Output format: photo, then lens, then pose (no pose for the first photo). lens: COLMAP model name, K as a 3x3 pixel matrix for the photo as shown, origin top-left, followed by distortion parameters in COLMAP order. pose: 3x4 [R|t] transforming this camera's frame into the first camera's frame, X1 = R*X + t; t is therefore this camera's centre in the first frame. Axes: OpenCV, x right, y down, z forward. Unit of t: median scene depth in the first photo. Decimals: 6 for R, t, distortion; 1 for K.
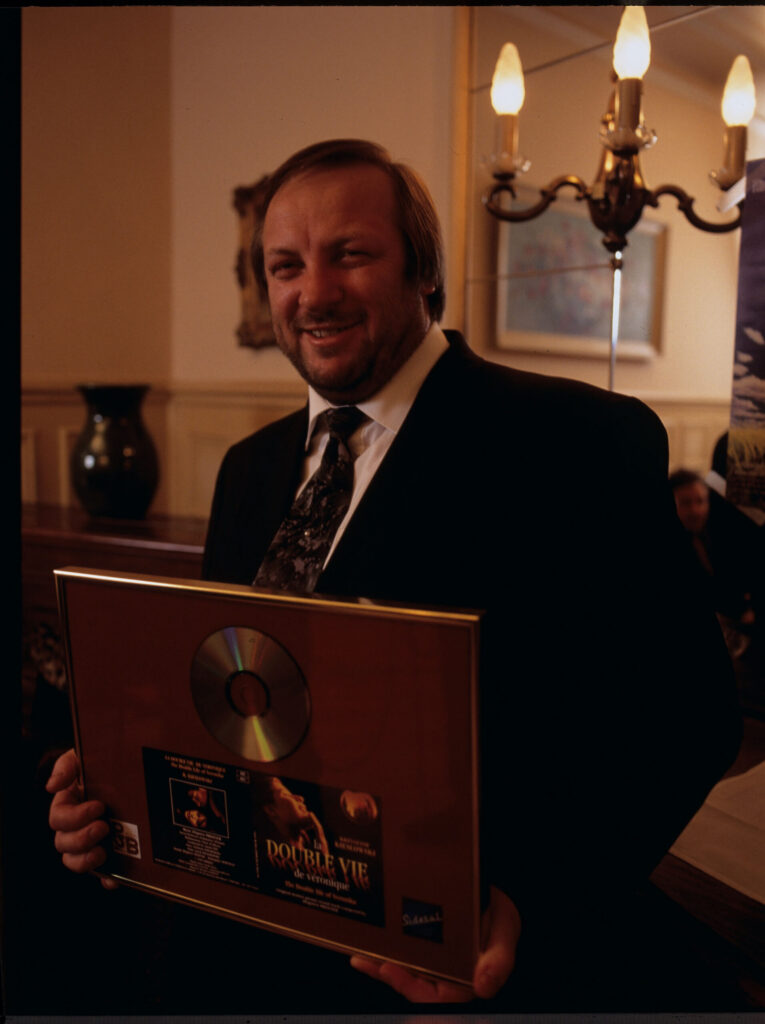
lens RADIAL K [[868.1, 0, 382.5], [0, 868.1, 512.0], [0, 0, 1]] dist [-0.049530, 0.004230]
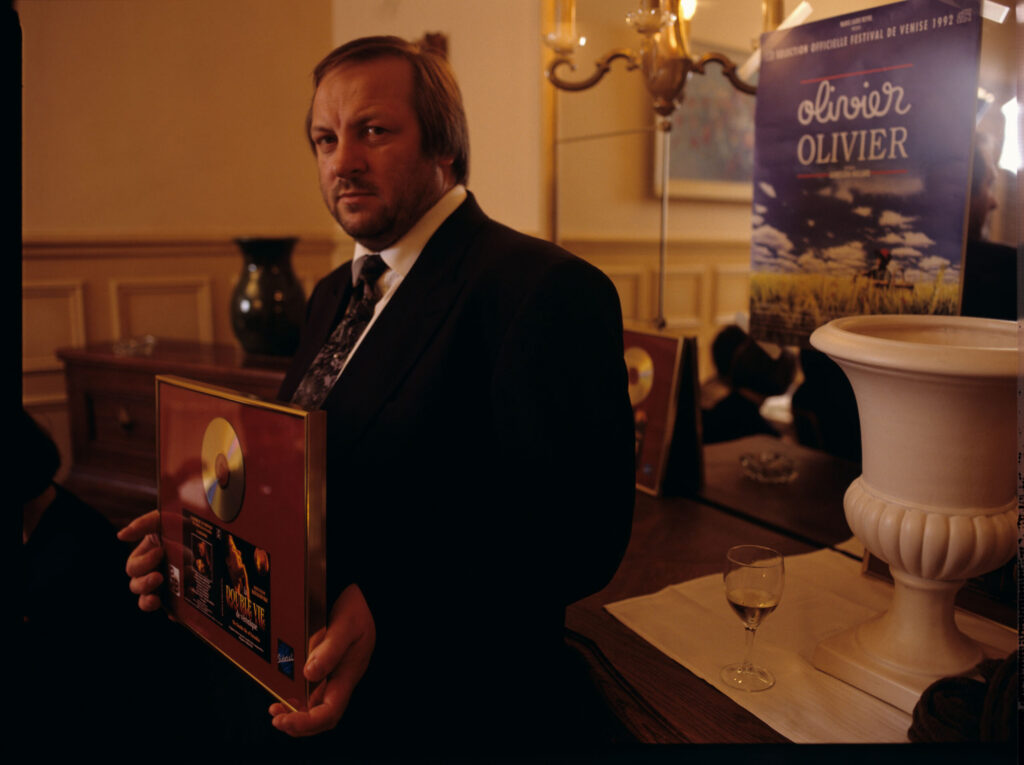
lens RADIAL K [[862.2, 0, 503.9], [0, 862.2, 373.9], [0, 0, 1]] dist [-0.054981, 0.012136]
pose [[0.994041, 0.010995, -0.108449, 0.209031], [-0.009642, 0.999869, 0.012998, 0.023977], [0.108578, -0.011875, 0.994017, -0.149674]]
